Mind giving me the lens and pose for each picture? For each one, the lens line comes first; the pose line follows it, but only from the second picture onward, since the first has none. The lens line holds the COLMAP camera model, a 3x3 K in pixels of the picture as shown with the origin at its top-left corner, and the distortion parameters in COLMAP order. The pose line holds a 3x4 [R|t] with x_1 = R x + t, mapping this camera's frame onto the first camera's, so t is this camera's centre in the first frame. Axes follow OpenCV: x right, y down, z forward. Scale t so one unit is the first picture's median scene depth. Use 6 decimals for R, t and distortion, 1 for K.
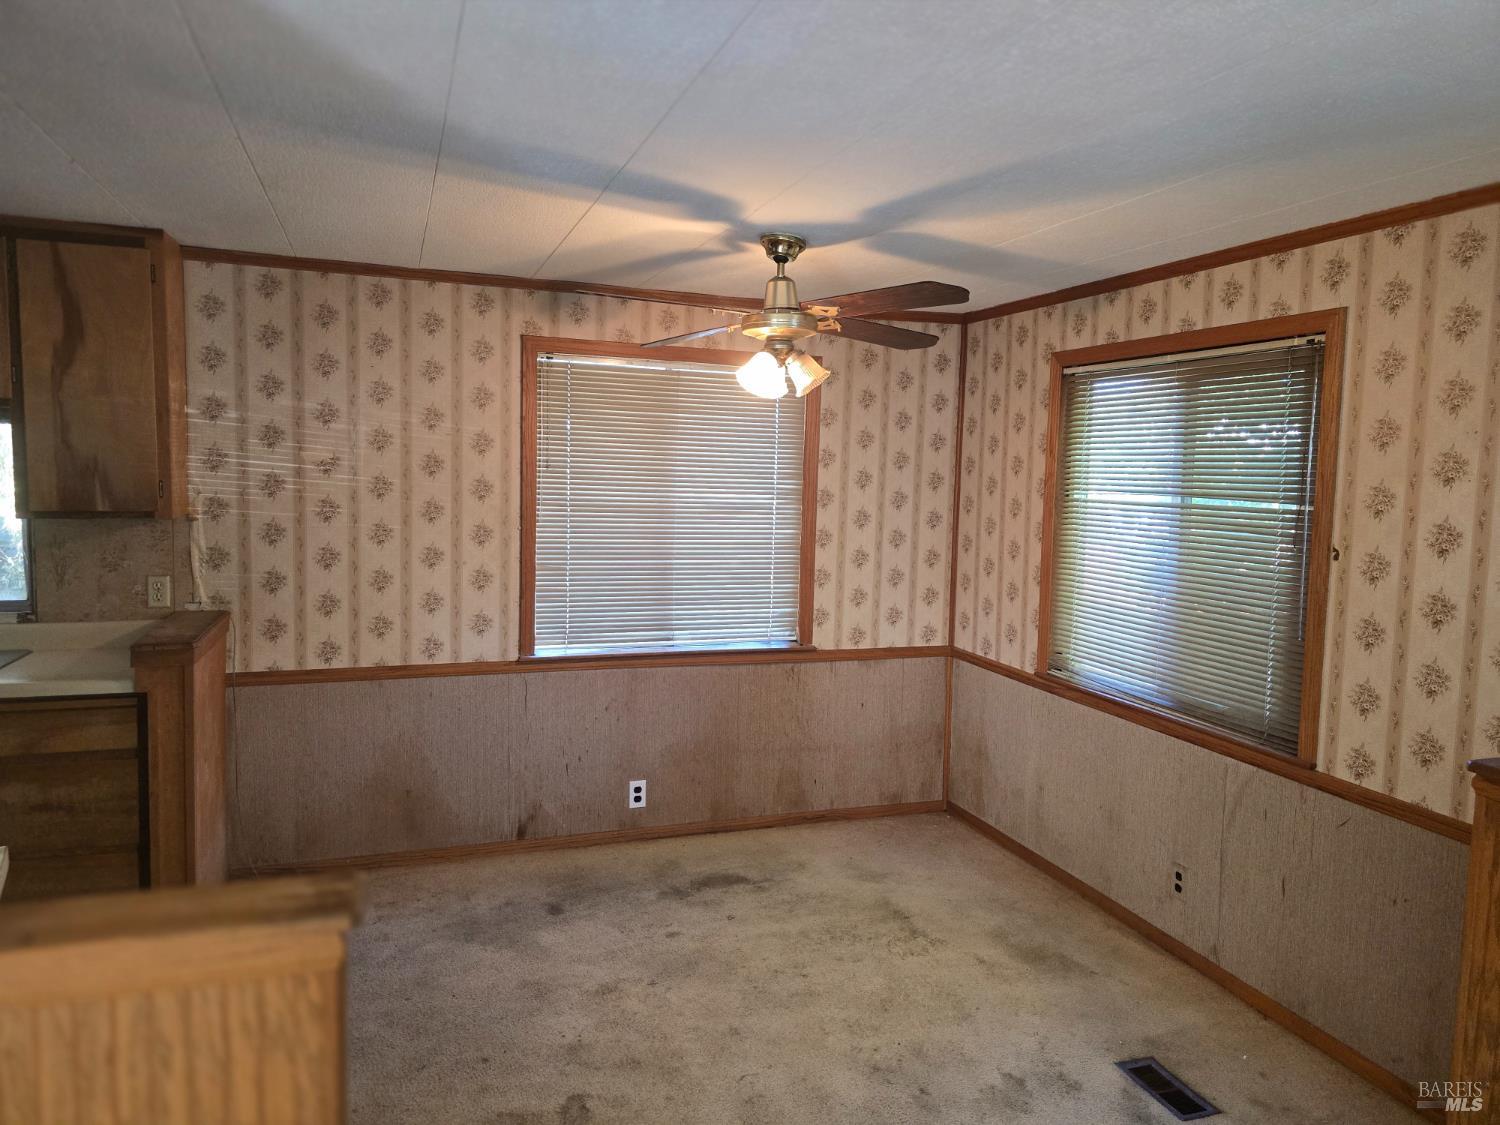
lens RADIAL K [[1002.8, 0, 754.9], [0, 1002.8, 540.9], [0, 0, 1]] dist [0.053289, -0.046678]
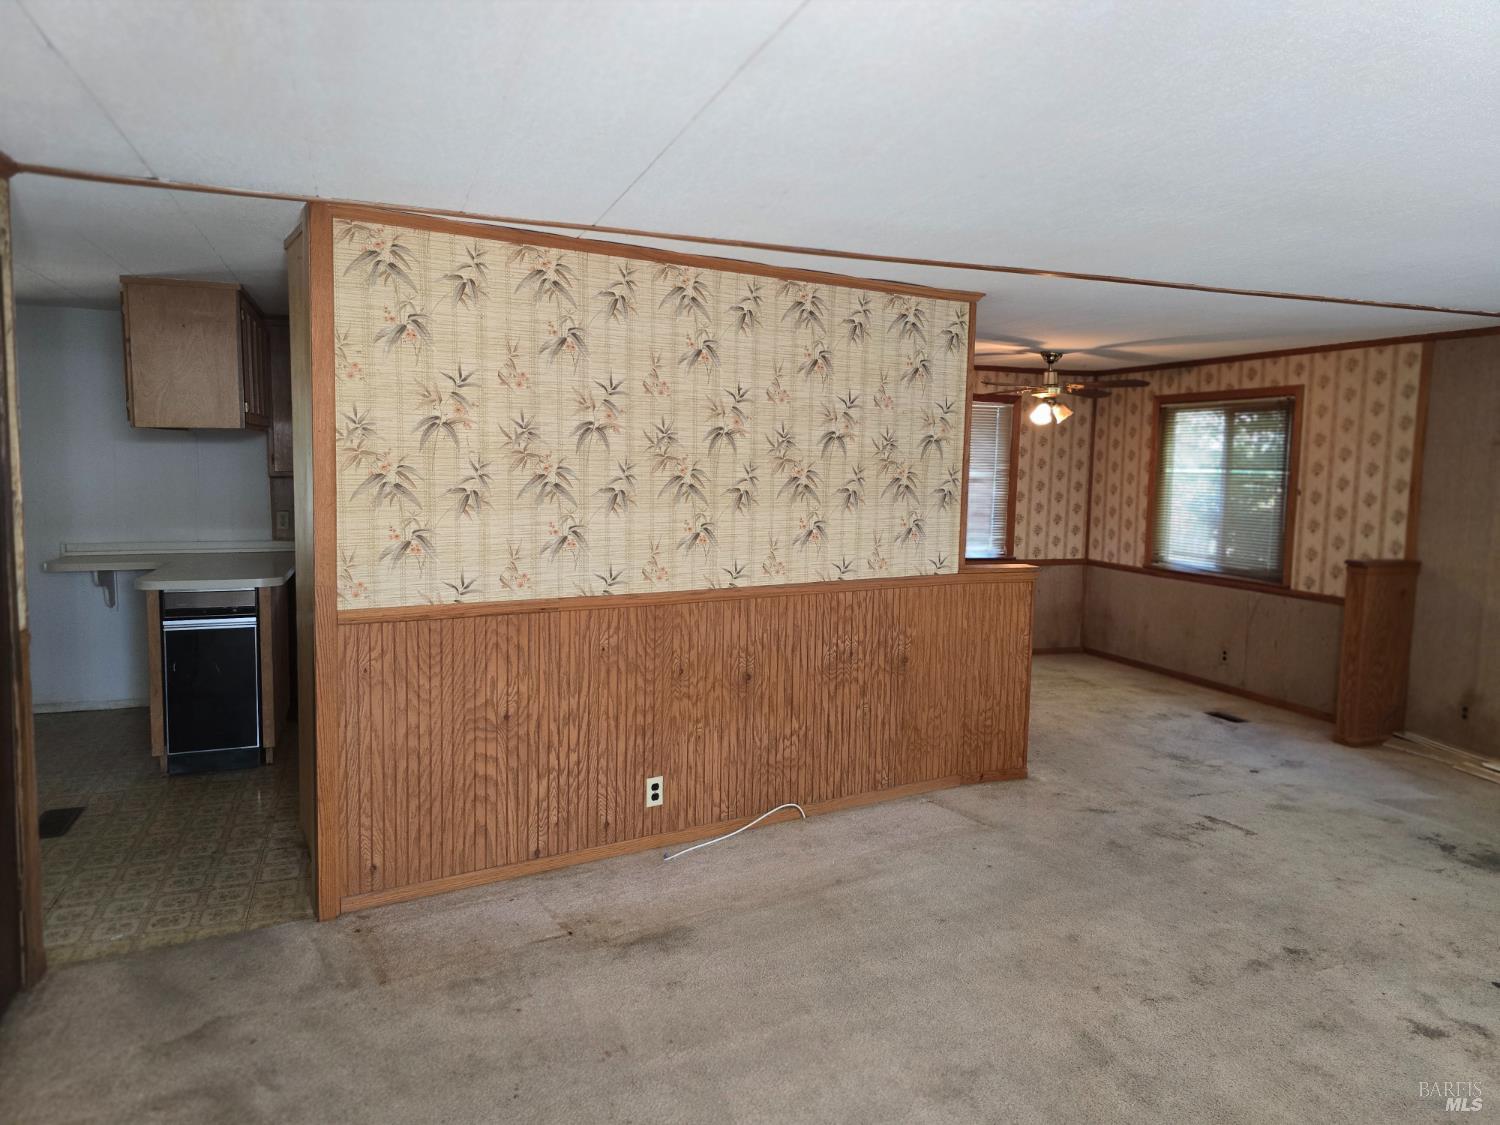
lens RADIAL K [[1003.0, 0, 741.1], [0, 1003.0, 550.4], [0, 0, 1]] dist [0.014109, -0.000591]
pose [[0.999985, -0.005453, -0.000678, -0.506928], [0.005461, 0.999900, 0.013030, 0.079310], [0.000606, -0.013033, 0.999915, -0.941765]]
